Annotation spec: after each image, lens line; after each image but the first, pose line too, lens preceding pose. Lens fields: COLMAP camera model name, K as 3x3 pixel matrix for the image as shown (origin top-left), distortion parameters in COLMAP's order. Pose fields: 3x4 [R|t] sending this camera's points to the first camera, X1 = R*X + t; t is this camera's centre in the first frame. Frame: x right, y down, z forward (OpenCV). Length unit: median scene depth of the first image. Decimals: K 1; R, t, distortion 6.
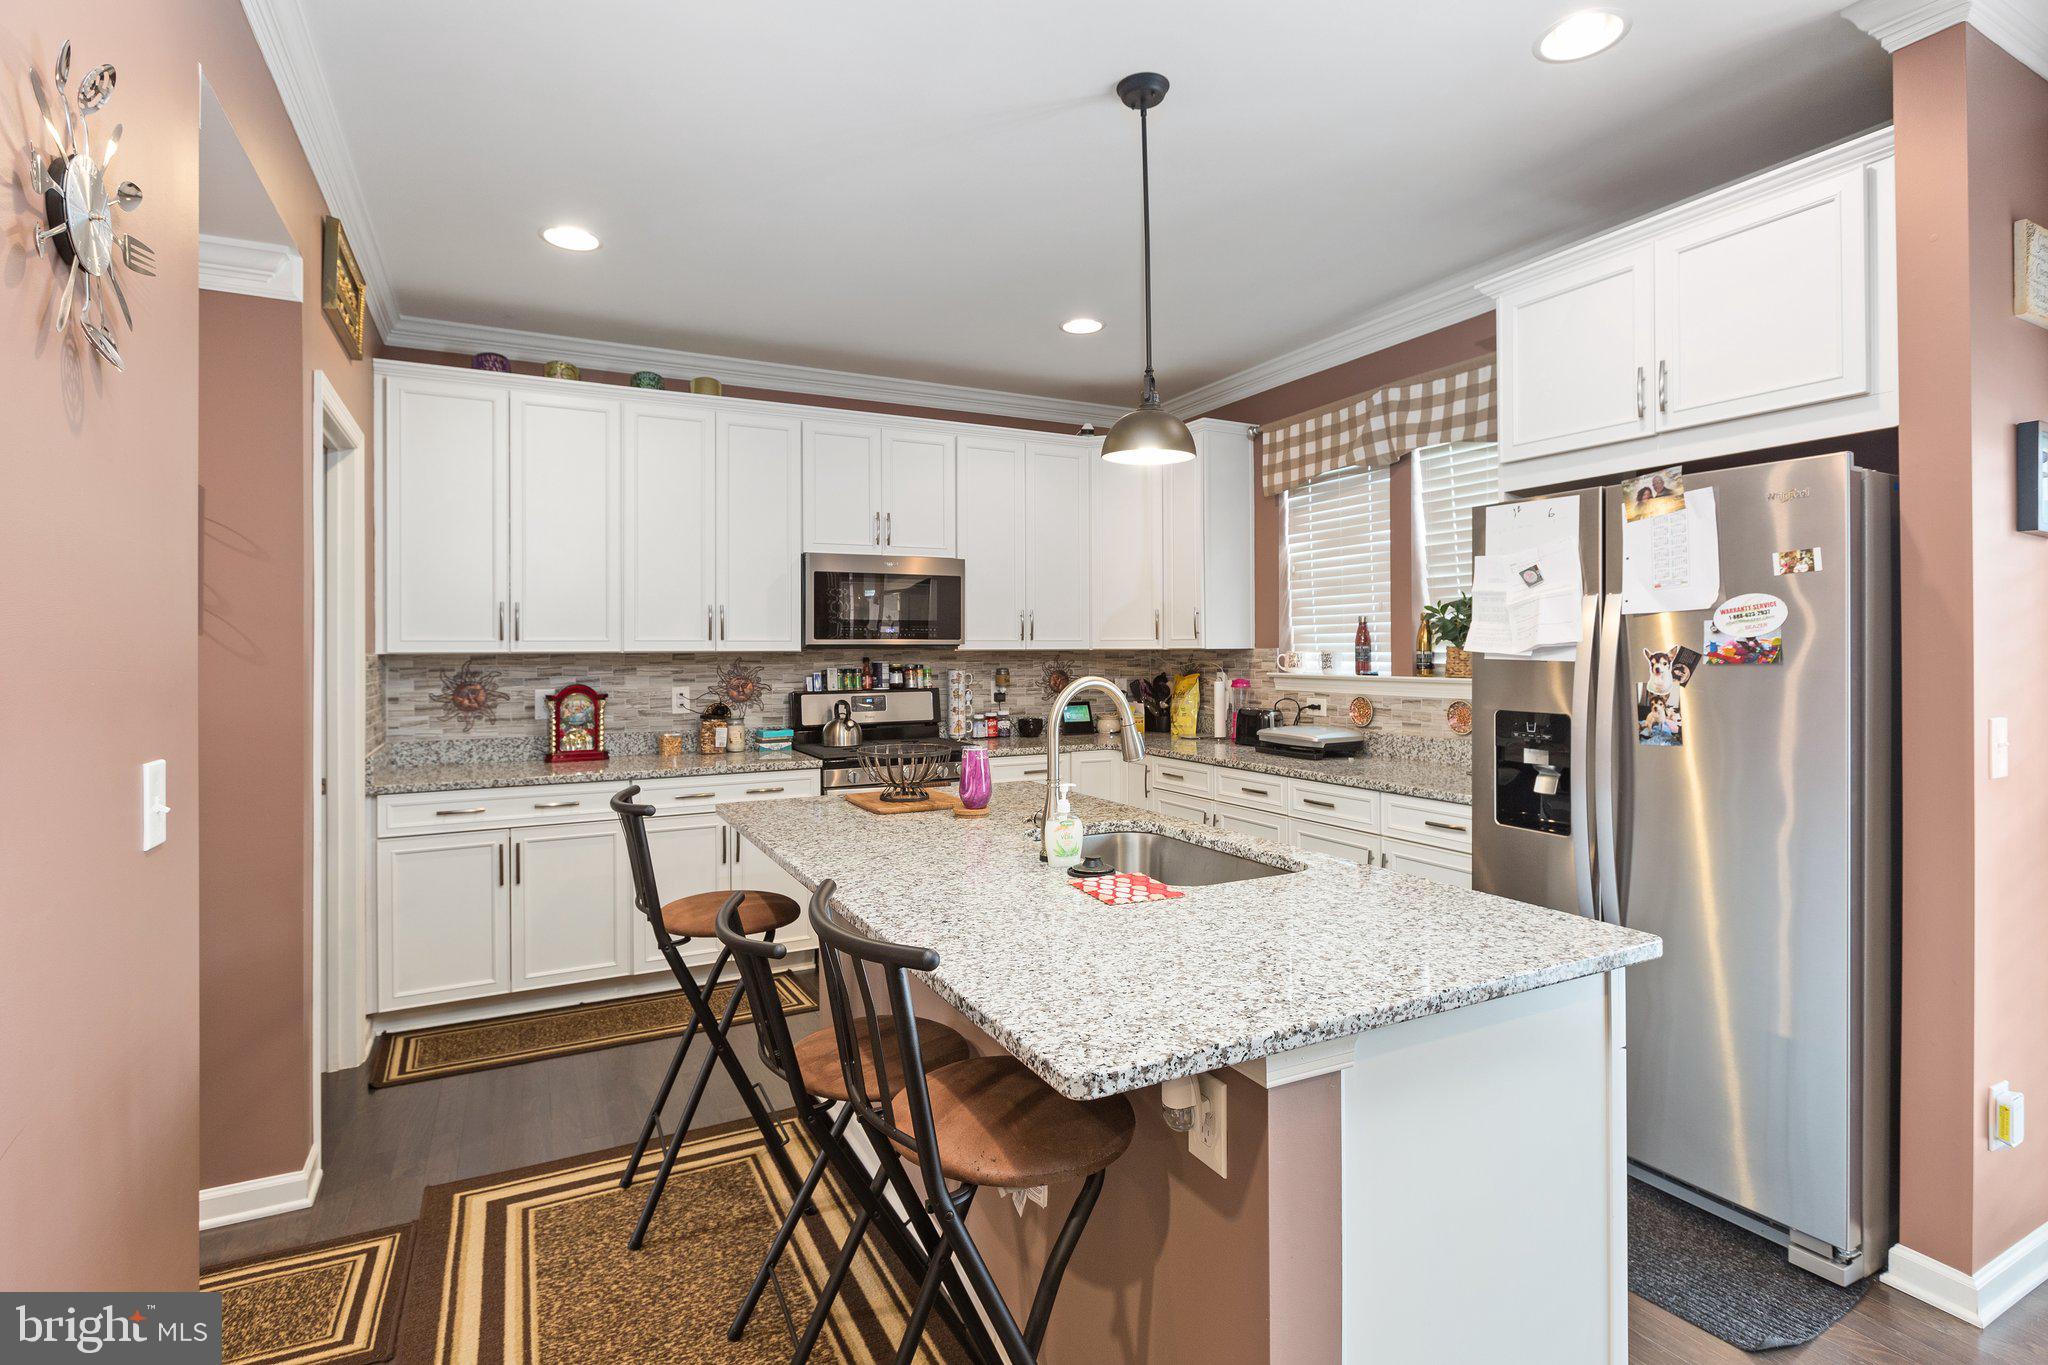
lens RADIAL K [[974.0, 0, 1019.1], [0, 974.0, 642.9], [0, 0, 1]] dist [-0.004092, 0.000057]
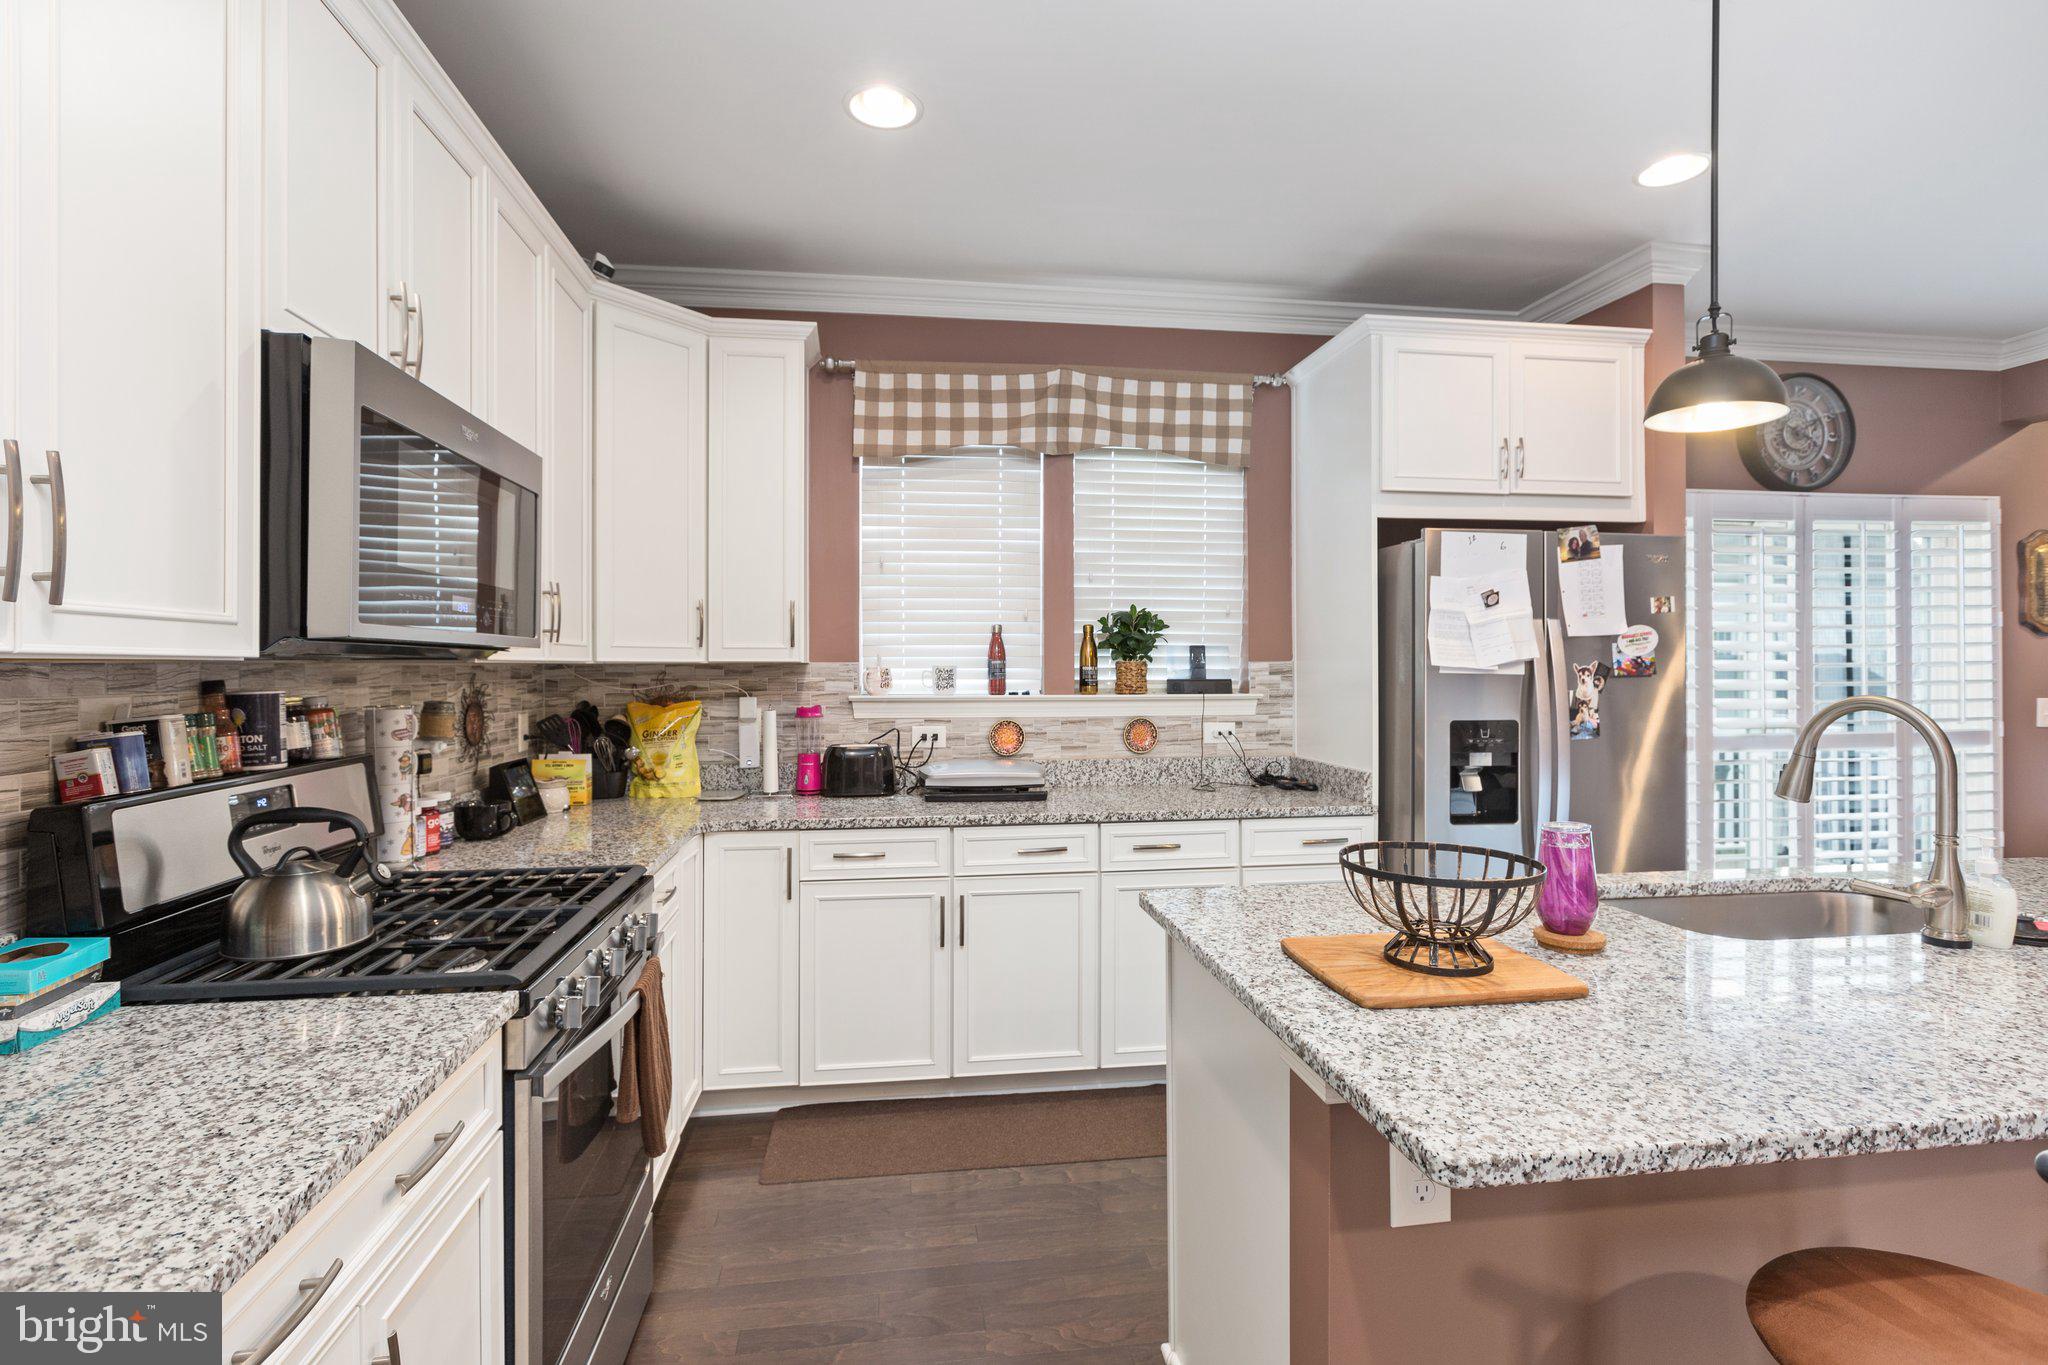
lens RADIAL K [[974.0, 0, 1032.6], [0, 974.0, 661.4], [0, 0, 1]] dist [-0.004092, 0.000057]
pose [[0.331697, 0.007358, 0.943357, -0.426714], [-0.007977, 0.999956, -0.004995, 0.007795], [-0.943352, -0.005868, 0.331741, 0.673184]]
